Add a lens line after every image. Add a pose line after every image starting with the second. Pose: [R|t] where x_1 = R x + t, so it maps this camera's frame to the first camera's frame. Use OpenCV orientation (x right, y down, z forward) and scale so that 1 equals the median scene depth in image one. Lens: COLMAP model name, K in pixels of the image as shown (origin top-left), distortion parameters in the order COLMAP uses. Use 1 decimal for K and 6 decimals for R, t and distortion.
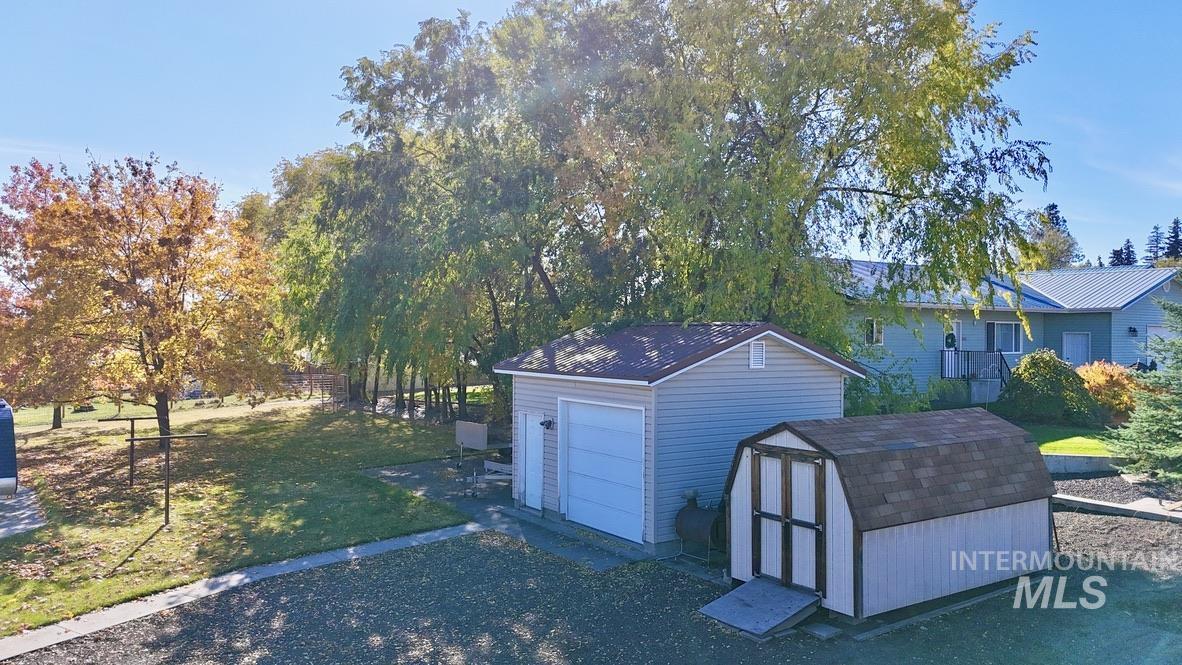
lens RADIAL K [[880.5, 0, 594.1], [0, 880.5, 330.4], [0, 0, 1]] dist [0.057343, -0.005757]
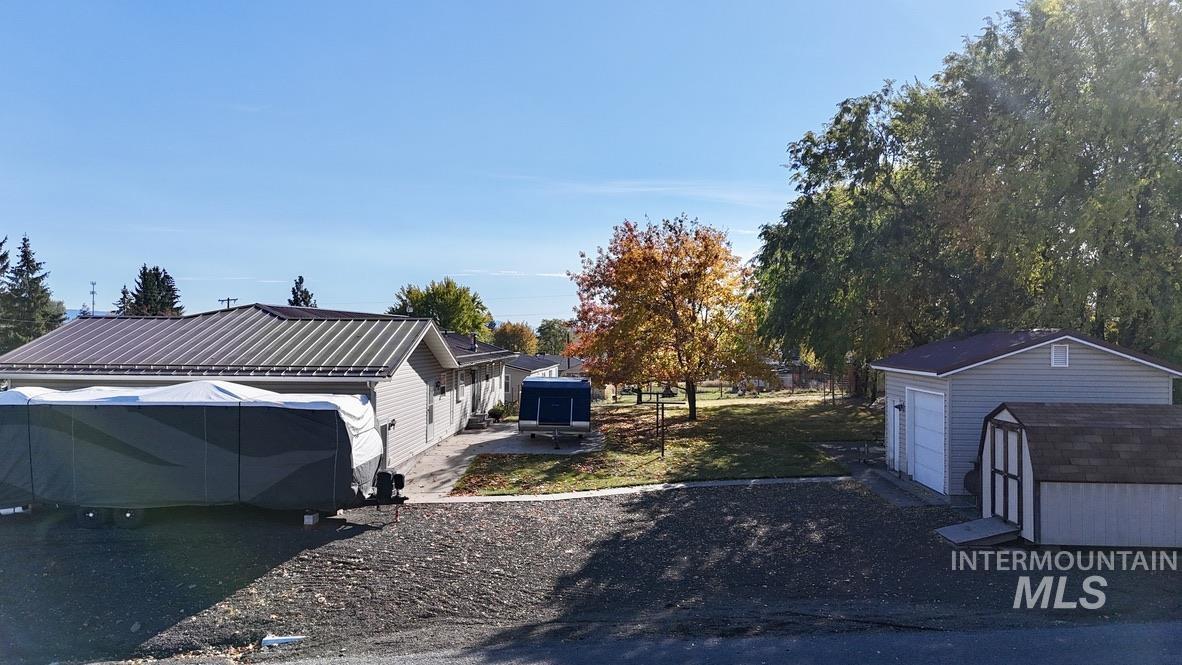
lens RADIAL K [[880.5, 0, 594.1], [0, 880.5, 330.4], [0, 0, 1]] dist [0.057343, -0.005757]
pose [[0.799174, -0.005243, -0.601077, 0.396677], [0.000711, 0.999970, -0.007777, 0.001598], [0.601099, 0.005788, 0.799154, -0.357519]]
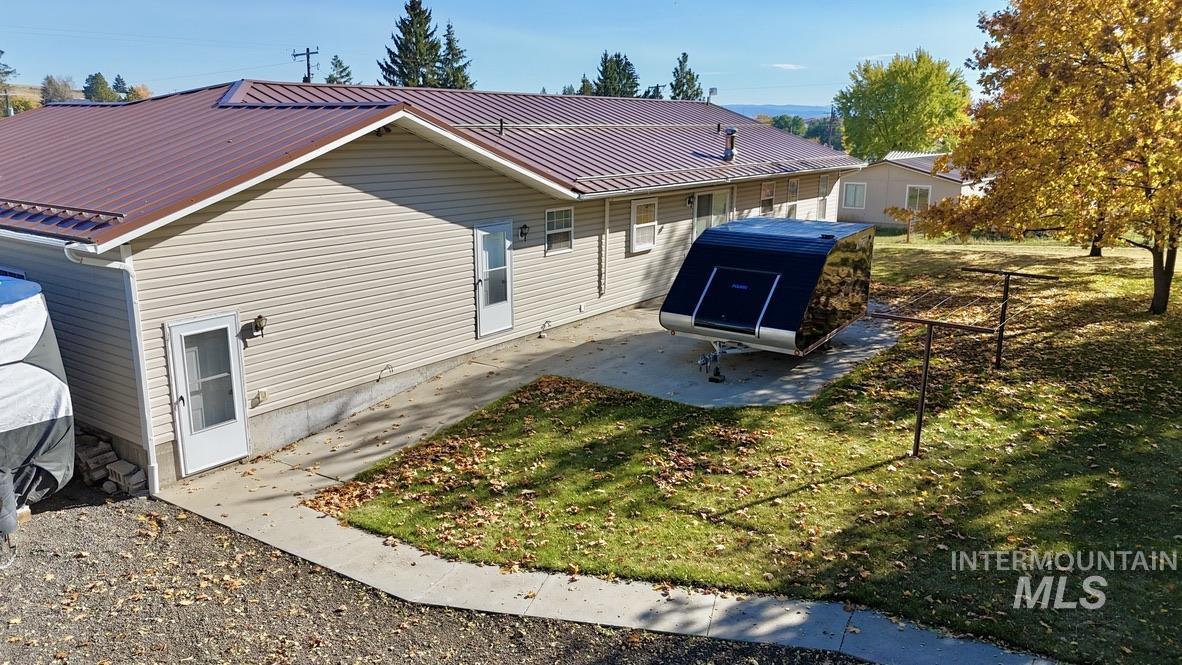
lens RADIAL K [[880.5, 0, 594.1], [0, 880.5, 330.4], [0, 0, 1]] dist [0.057343, -0.005757]
pose [[0.347526, 0.211775, -0.913442, 0.003540], [-0.002026, 0.974329, 0.225121, -0.012661], [0.937668, -0.076385, 0.339033, 0.597169]]
